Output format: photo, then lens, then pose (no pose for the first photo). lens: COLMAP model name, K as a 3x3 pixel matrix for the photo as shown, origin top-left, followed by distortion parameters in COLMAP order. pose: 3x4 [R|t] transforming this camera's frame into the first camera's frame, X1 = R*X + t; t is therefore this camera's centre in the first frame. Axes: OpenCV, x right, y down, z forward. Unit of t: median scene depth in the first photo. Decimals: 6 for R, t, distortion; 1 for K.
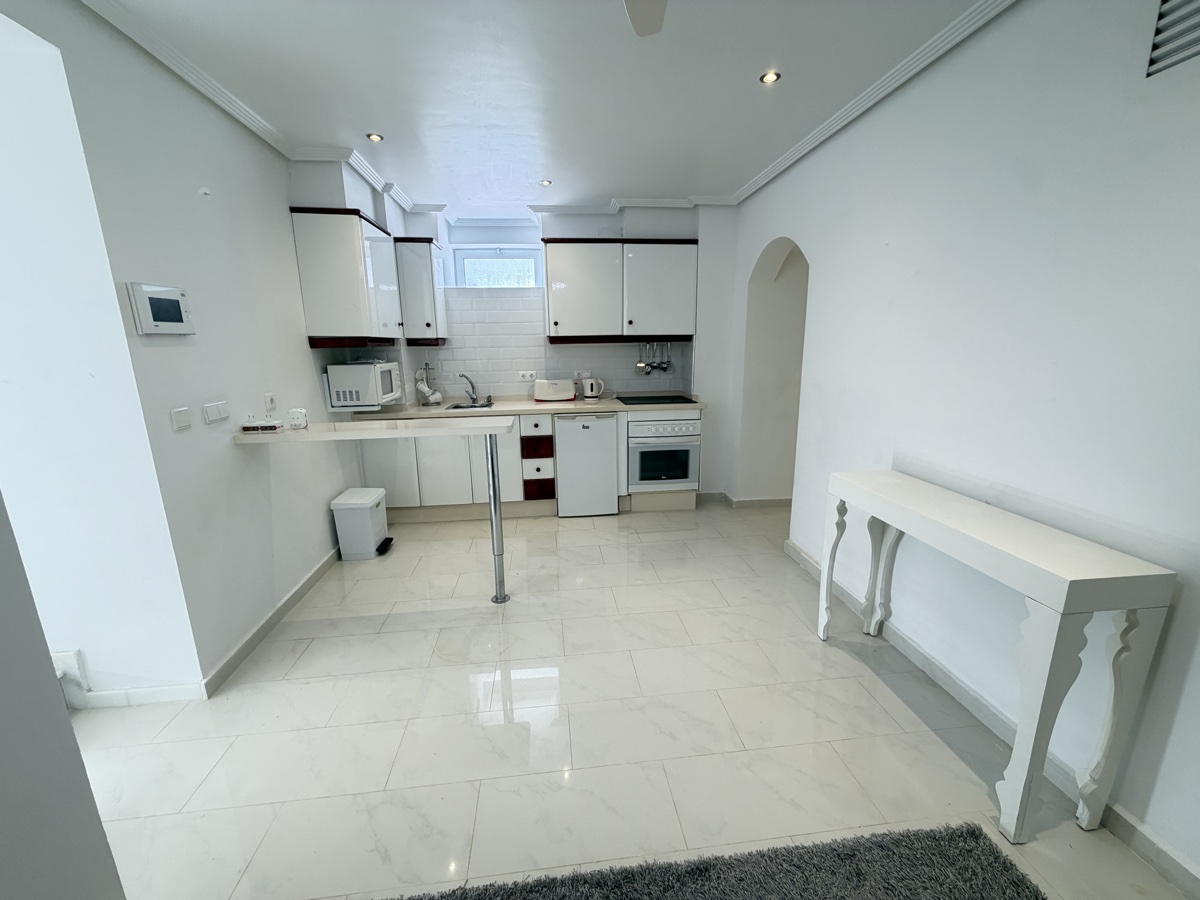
lens RADIAL K [[479.3, 0, 600.3], [0, 479.3, 452.1], [0, 0, 1]] dist [0.000622, -0.000349]
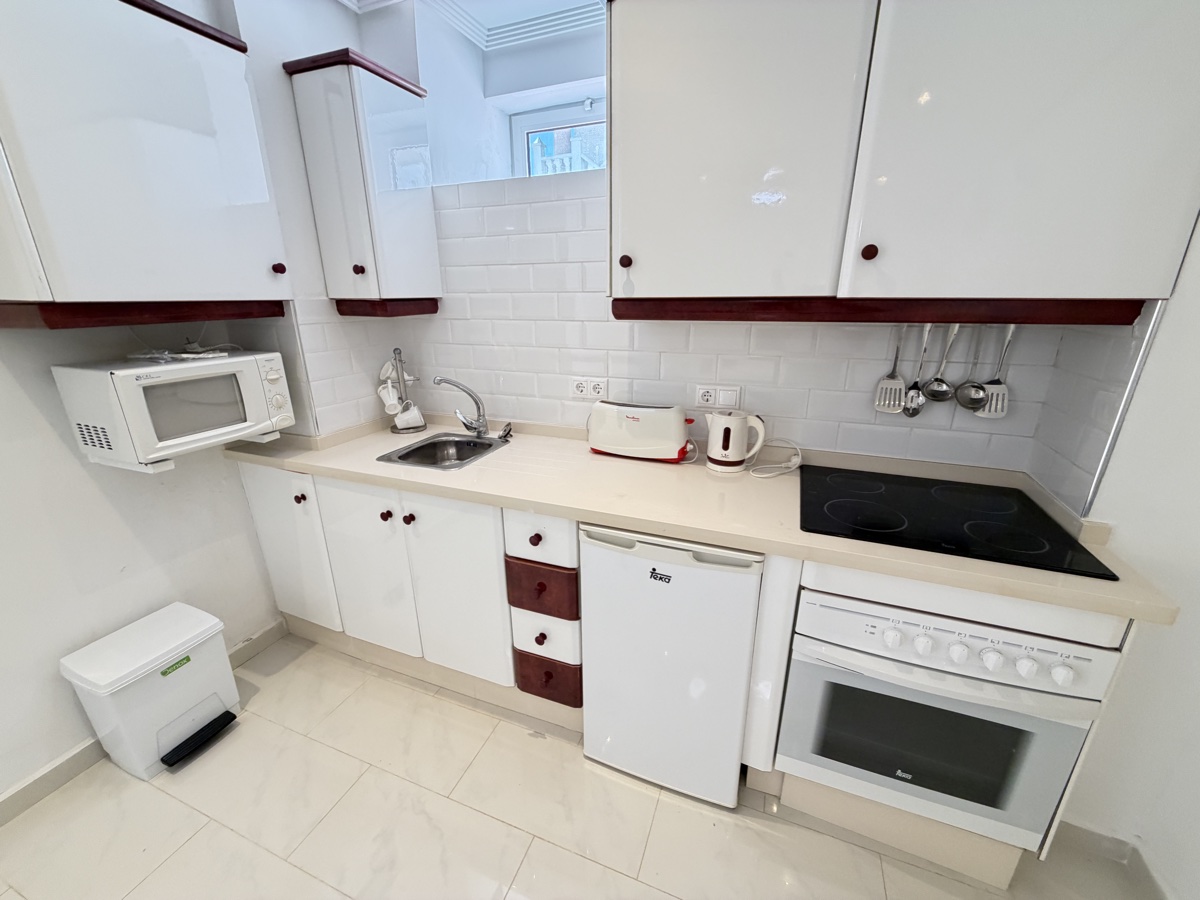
lens RADIAL K [[479.3, 0, 598.6], [0, 479.3, 453.1], [0, 0, 1]] dist [0.000622, -0.000349]
pose [[0.882635, 0.157217, -0.442987, 0.064357], [-0.111194, 0.985495, 0.128205, -0.168263], [0.456717, -0.063900, 0.887314, 0.653189]]
